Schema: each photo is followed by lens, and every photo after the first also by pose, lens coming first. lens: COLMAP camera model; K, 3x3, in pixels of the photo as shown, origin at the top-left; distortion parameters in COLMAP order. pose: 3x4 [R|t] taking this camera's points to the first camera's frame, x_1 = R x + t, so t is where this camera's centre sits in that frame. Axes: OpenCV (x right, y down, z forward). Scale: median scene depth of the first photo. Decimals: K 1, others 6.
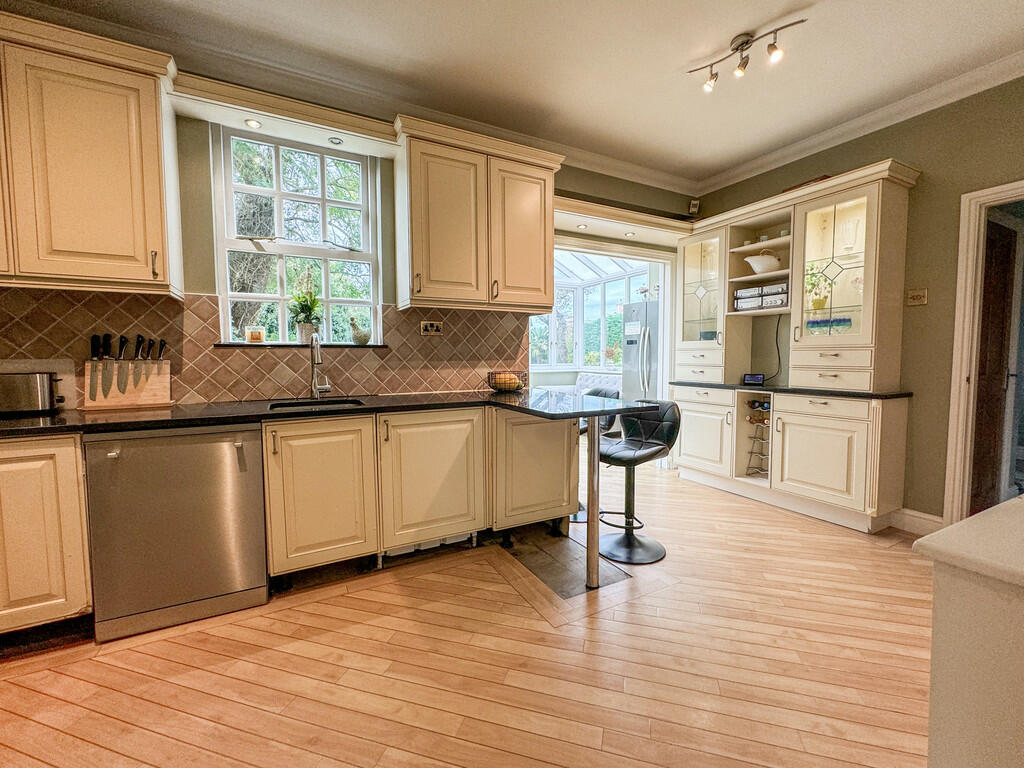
lens RADIAL K [[413.6, 0, 495.5], [0, 413.6, 379.1], [0, 0, 1]] dist [-0.002474, 0.000717]
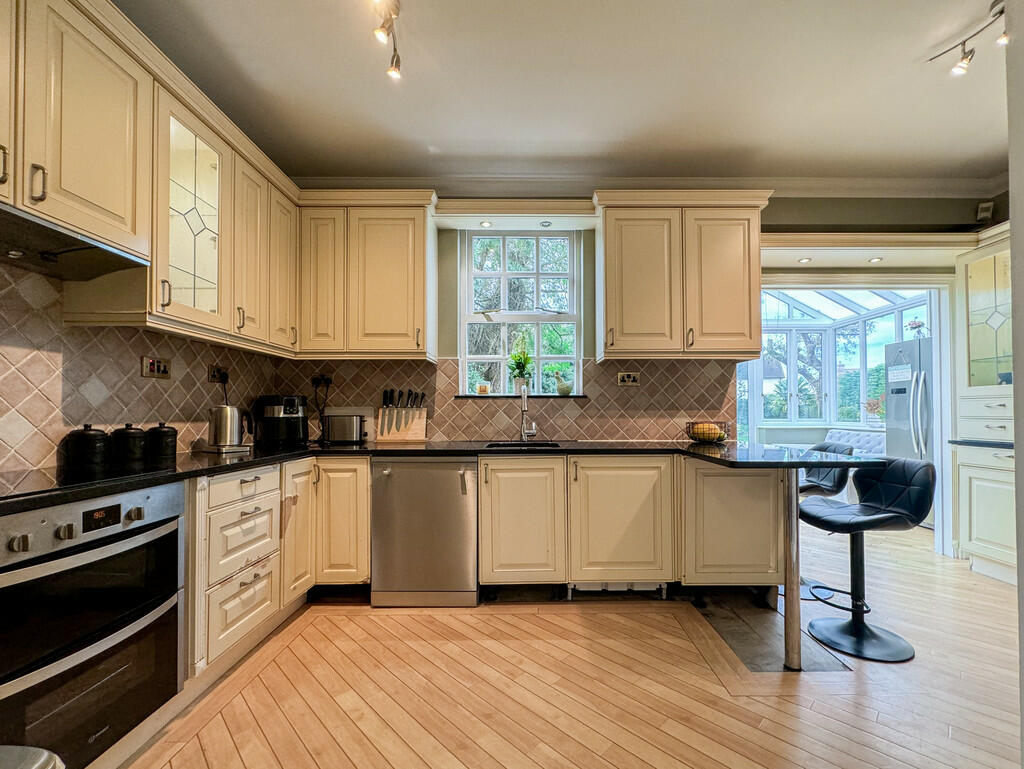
lens RADIAL K [[416.4, 0, 533.7], [0, 416.4, 408.0], [0, 0, 1]] dist [-0.002364, -0.000521]
pose [[0.893447, -0.001698, -0.449165, 0.125109], [-0.029202, 0.997658, -0.061858, 0.026625], [0.448218, 0.068383, 0.891305, -0.047096]]
